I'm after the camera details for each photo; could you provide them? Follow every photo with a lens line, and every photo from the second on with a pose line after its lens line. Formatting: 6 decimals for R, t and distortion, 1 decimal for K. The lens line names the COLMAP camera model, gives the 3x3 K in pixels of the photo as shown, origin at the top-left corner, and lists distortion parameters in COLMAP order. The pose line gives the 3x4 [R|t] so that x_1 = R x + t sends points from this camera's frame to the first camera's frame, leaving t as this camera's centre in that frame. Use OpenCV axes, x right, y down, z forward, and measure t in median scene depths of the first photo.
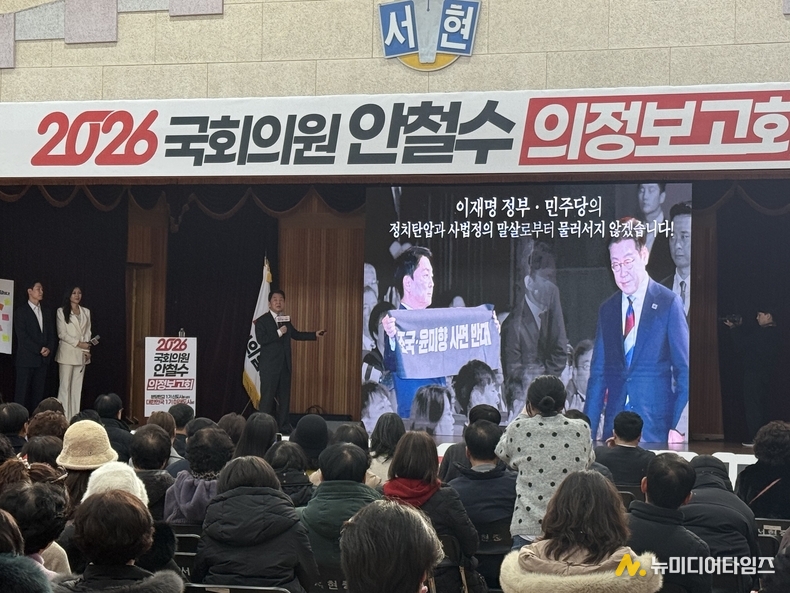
lens RADIAL K [[1859.6, 0, 395.1], [0, 1859.6, 294.9], [0, 0, 1]] dist [0.129115, 0.000000]
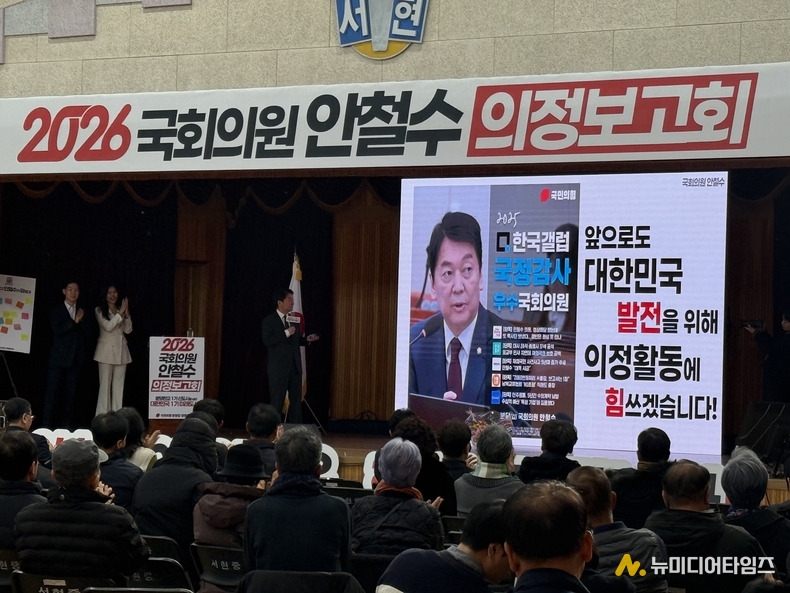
lens RADIAL K [[2145.9, 0, 395.0], [0, 2145.9, 297.4], [0, 0, 1]] dist [0.110280, 0.000000]
pose [[0.980038, 0.001227, -0.198809, 0.239191], [-0.001225, 0.999999, 0.000133, 0.002097], [0.198809, 0.000113, 0.980038, -0.080393]]
